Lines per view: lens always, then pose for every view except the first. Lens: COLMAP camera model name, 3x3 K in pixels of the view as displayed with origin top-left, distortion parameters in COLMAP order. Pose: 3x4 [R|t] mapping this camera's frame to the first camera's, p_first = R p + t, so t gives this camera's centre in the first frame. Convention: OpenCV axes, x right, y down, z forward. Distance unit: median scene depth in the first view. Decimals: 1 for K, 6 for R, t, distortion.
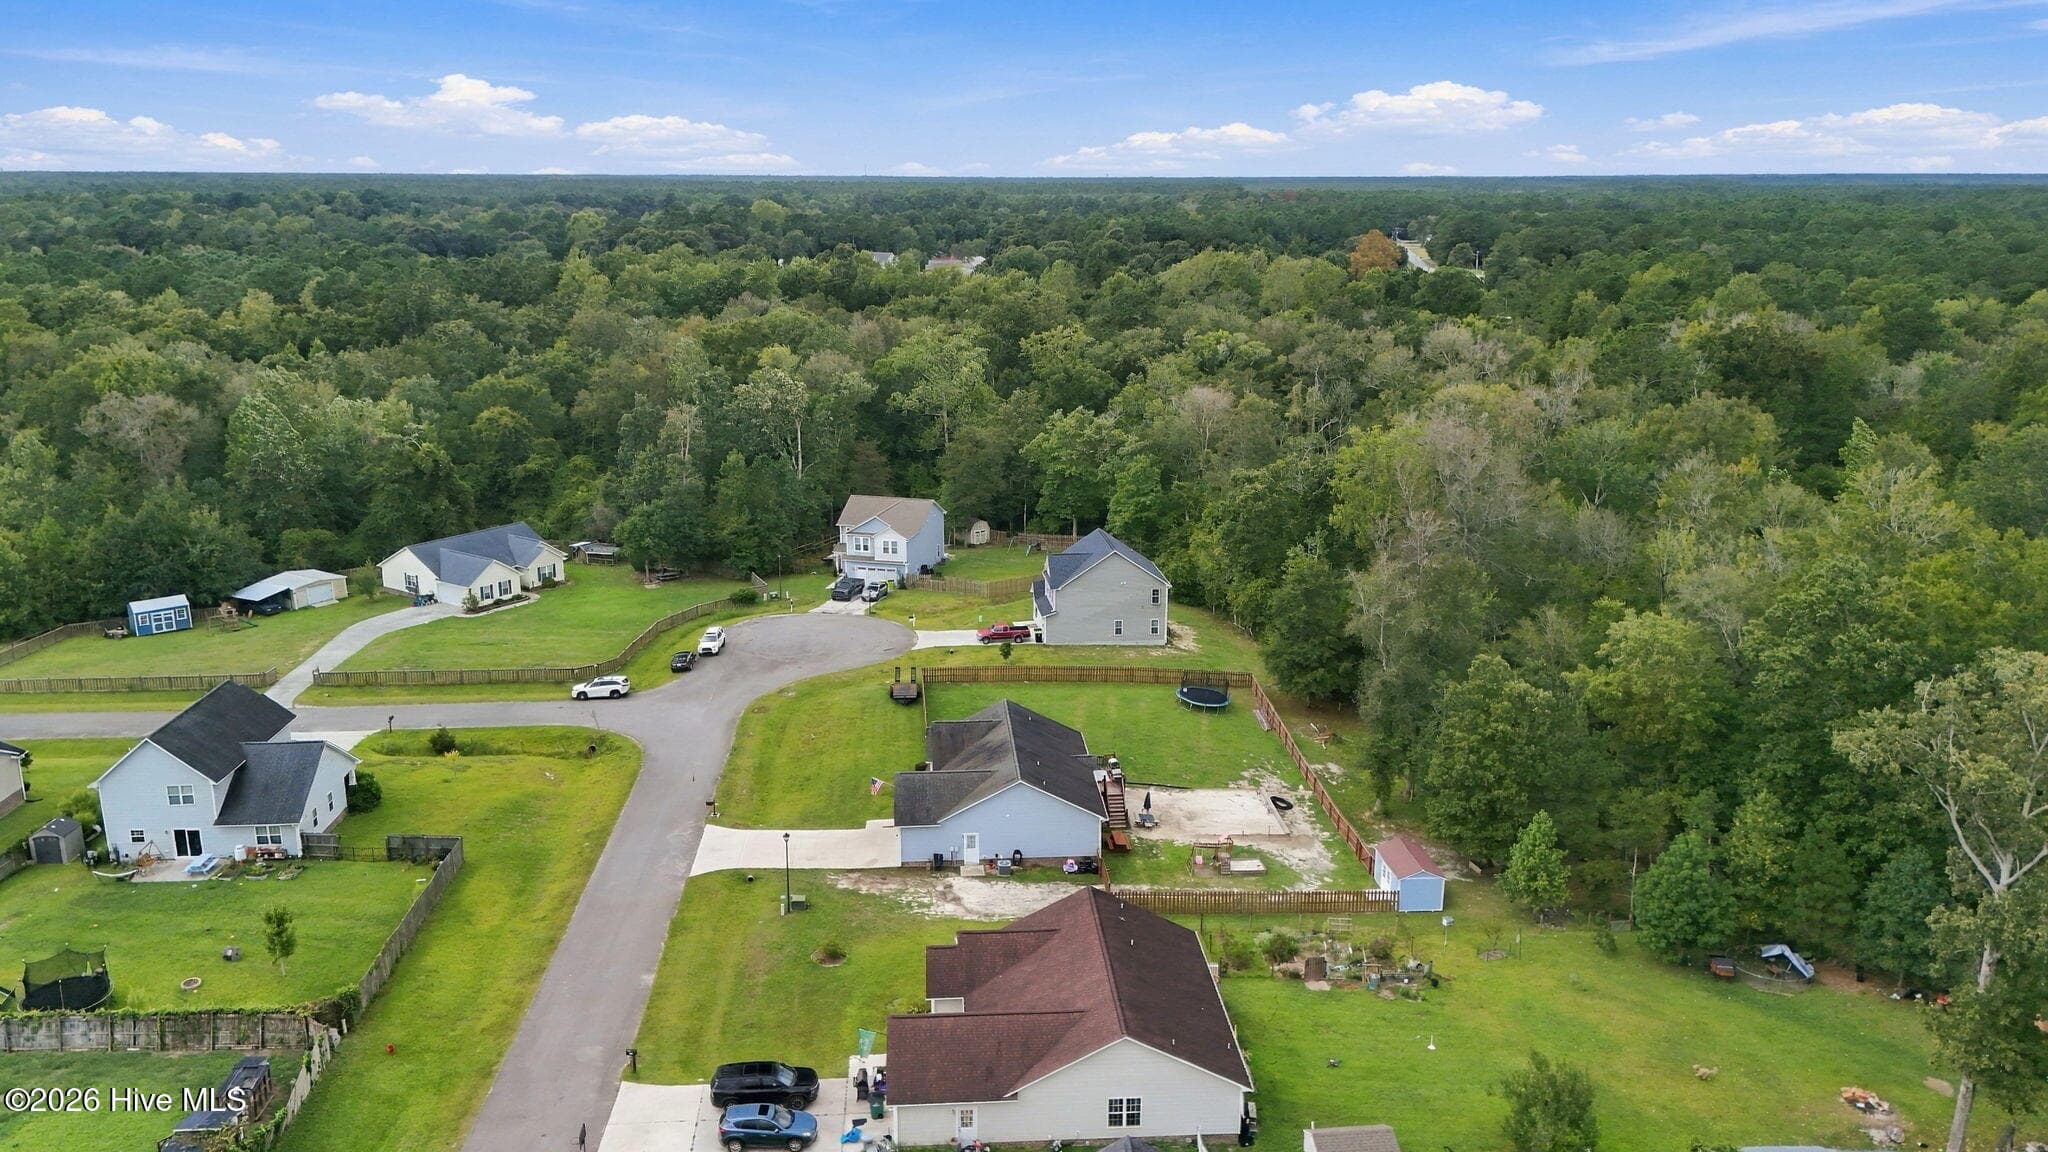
lens RADIAL K [[1503.2, 0, 1024.0], [0, 1503.2, 576.0], [0, 0, 1]] dist [0.081243, -0.073723]
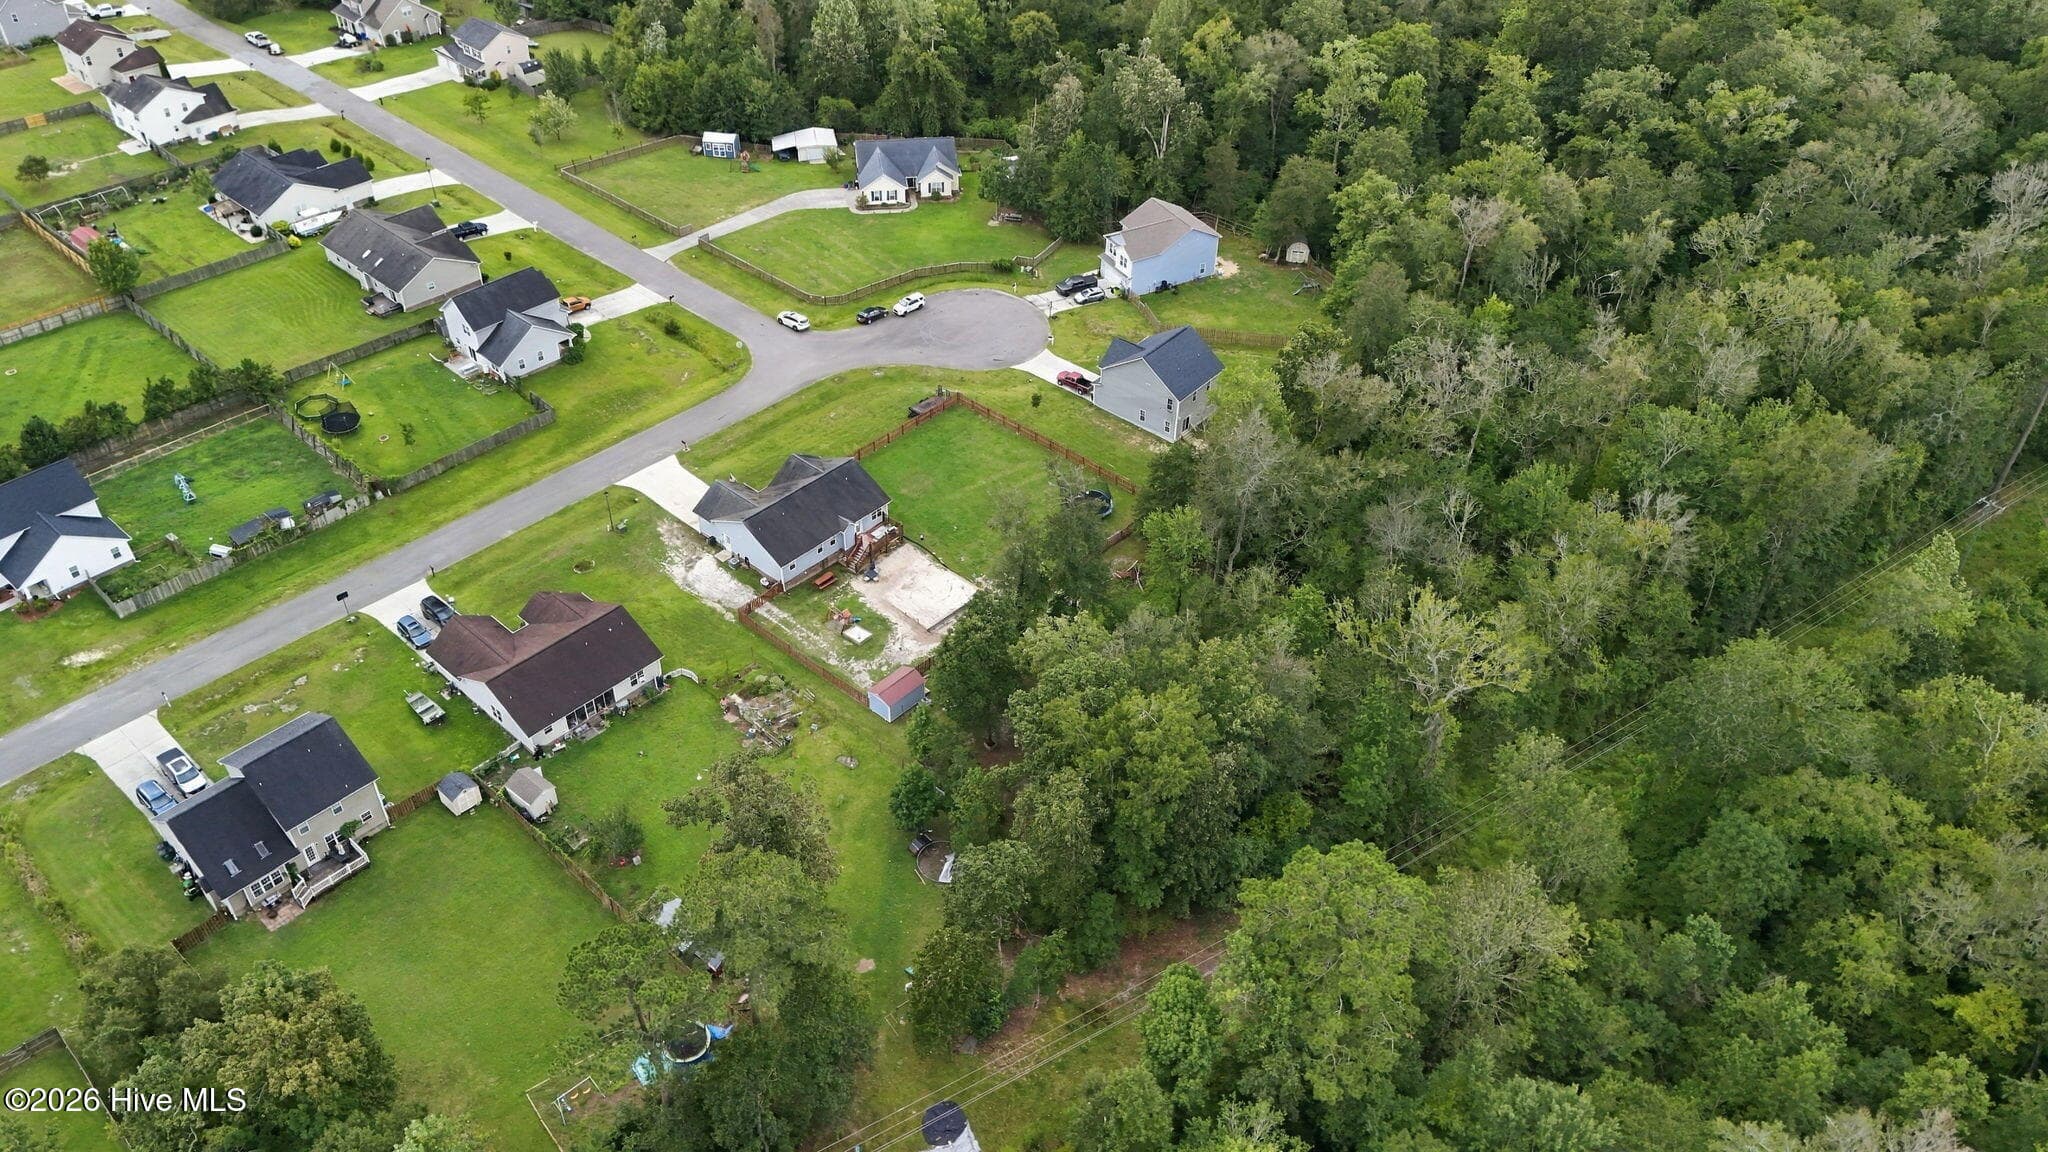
lens RADIAL K [[1503.2, 0, 1024.0], [0, 1503.2, 576.0], [0, 0, 1]] dist [0.081243, -0.073723]
pose [[0.696178, 0.467593, -0.544695, 0.813924], [-0.201131, 0.855427, 0.477274, -0.469577], [0.689117, -0.222713, 0.689577, 0.071208]]
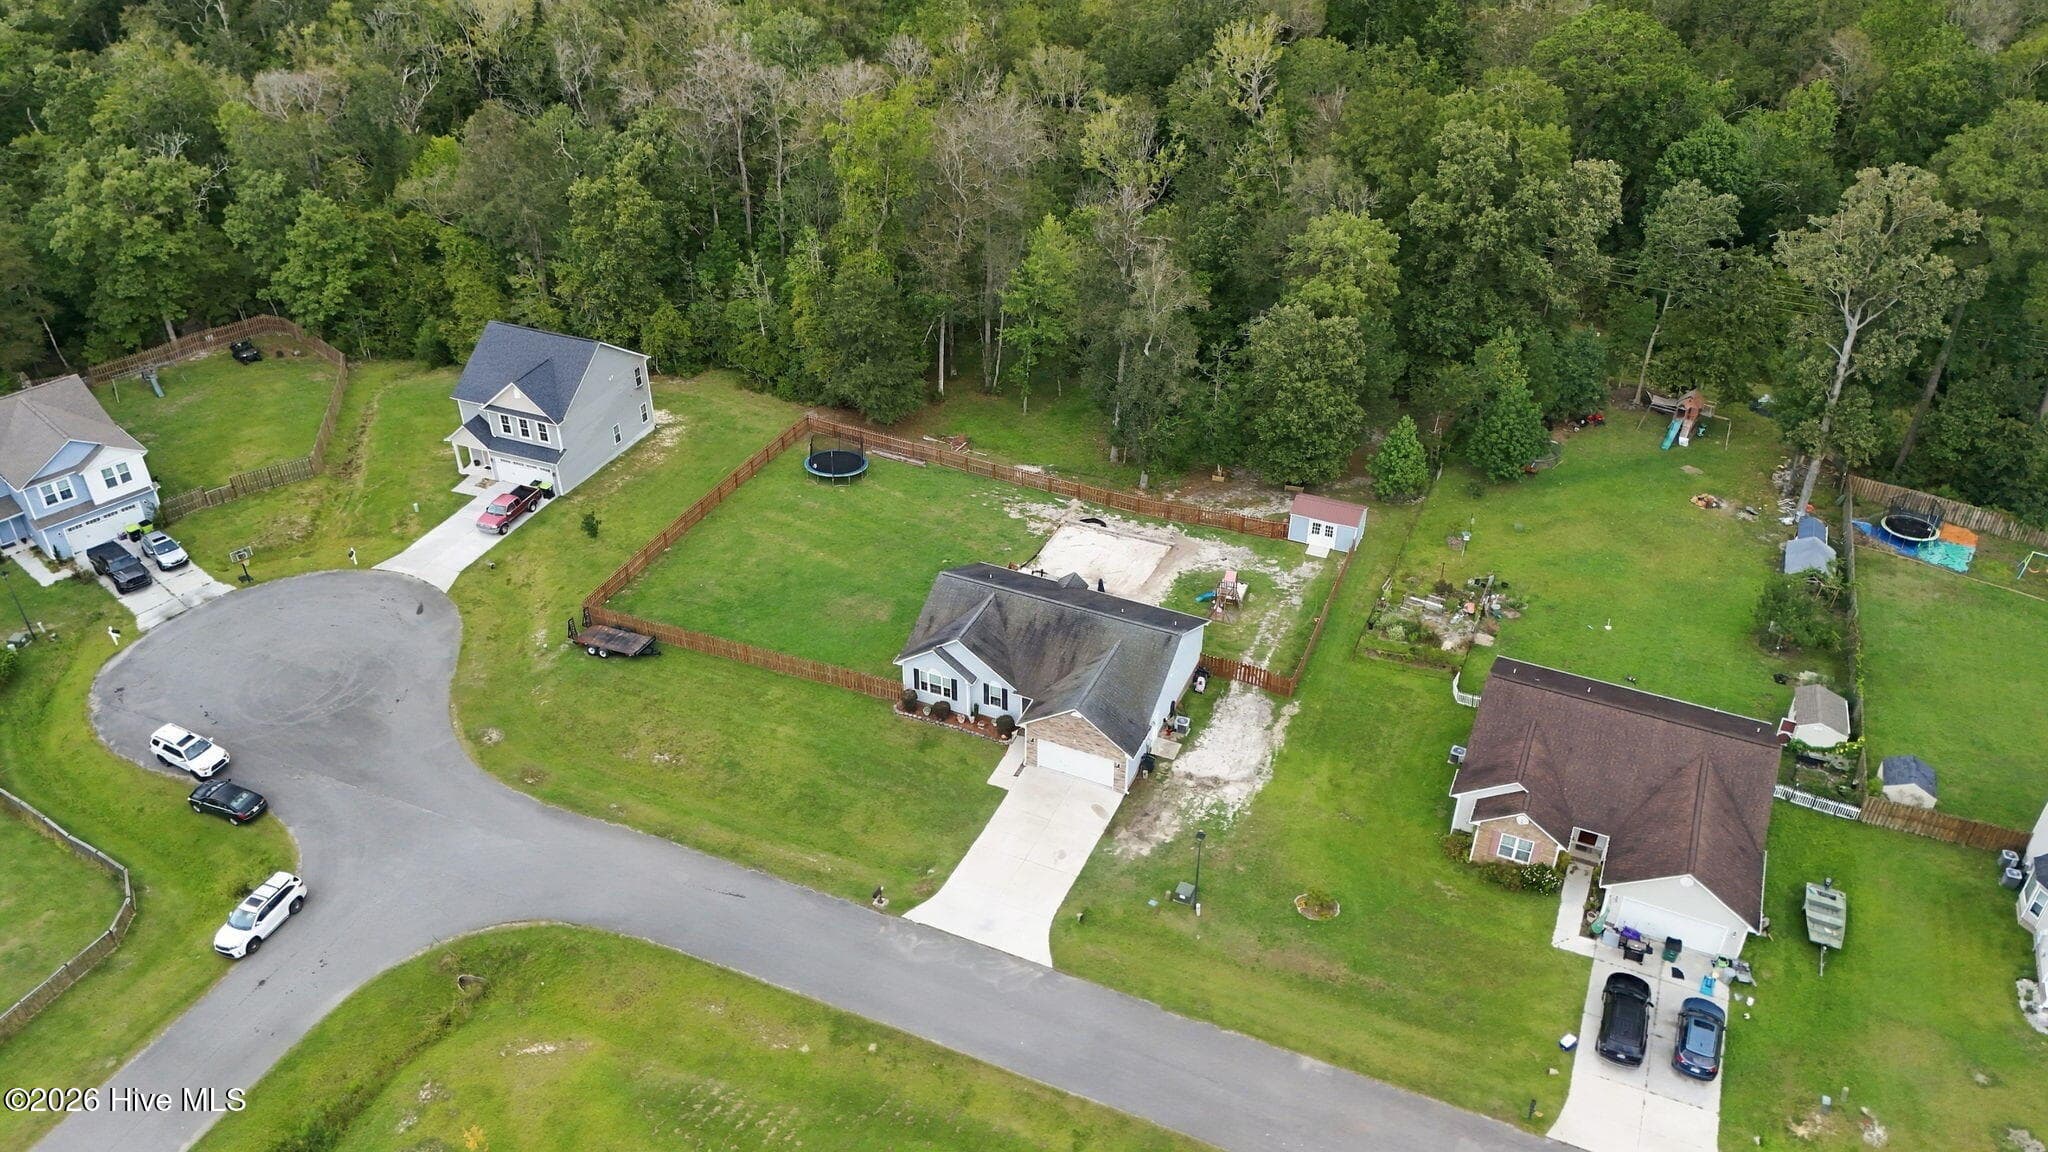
lens RADIAL K [[1503.2, 0, 1024.0], [0, 1503.2, 576.0], [0, 0, 1]] dist [0.081243, -0.073723]
pose [[0.472309, -0.499359, 0.726337, -0.502343], [0.224320, 0.865006, 0.448827, -0.233855], [-0.852411, -0.049053, 0.520567, 0.457387]]
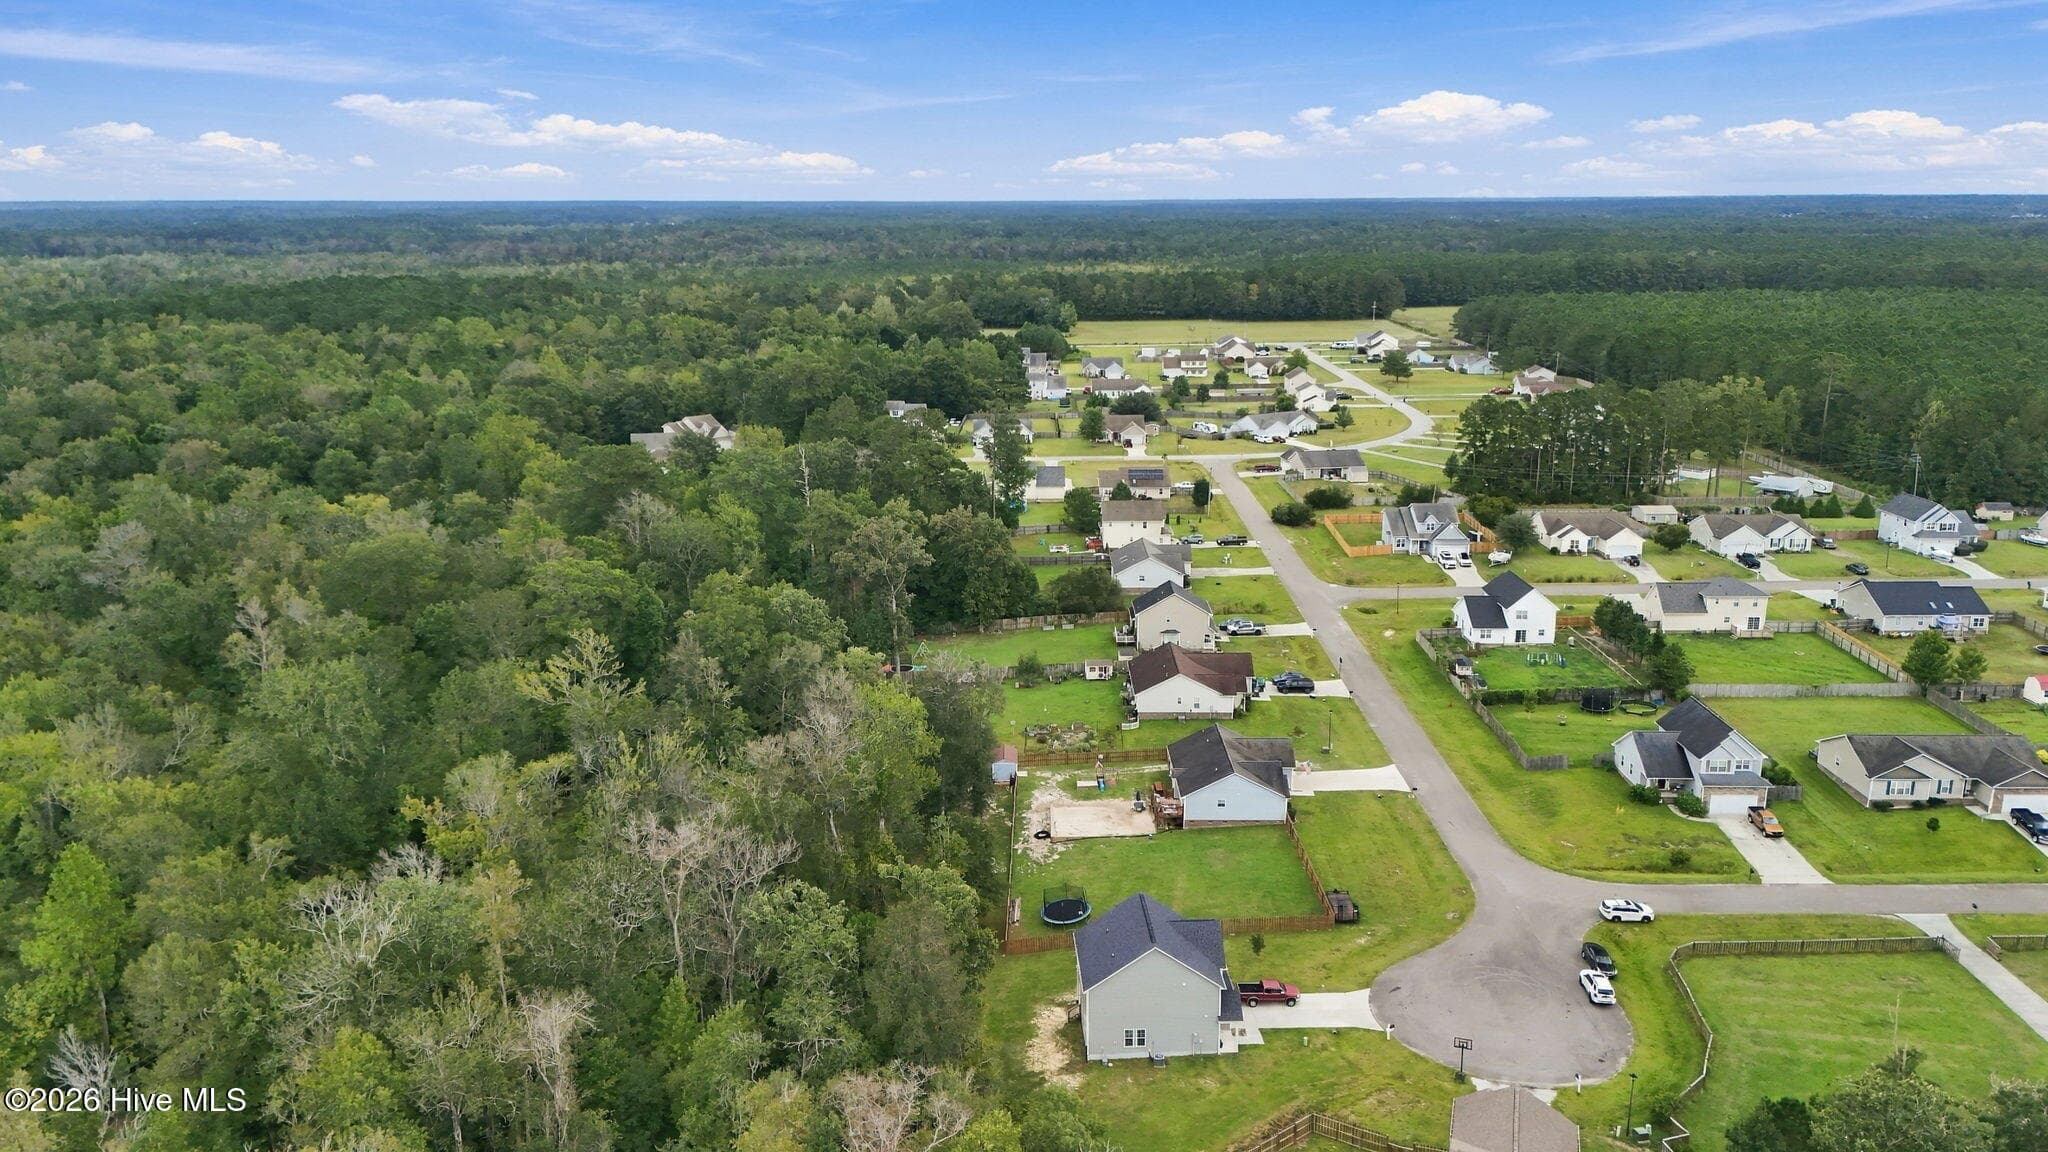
lens RADIAL K [[1503.2, 0, 1024.0], [0, 1503.2, 576.0], [0, 0, 1]] dist [0.081243, -0.073723]
pose [[-0.997548, -0.013011, 0.068772, 0.080072], [0.022136, 0.873489, 0.486340, -0.680994], [-0.066399, 0.486670, -0.871059, 1.872854]]
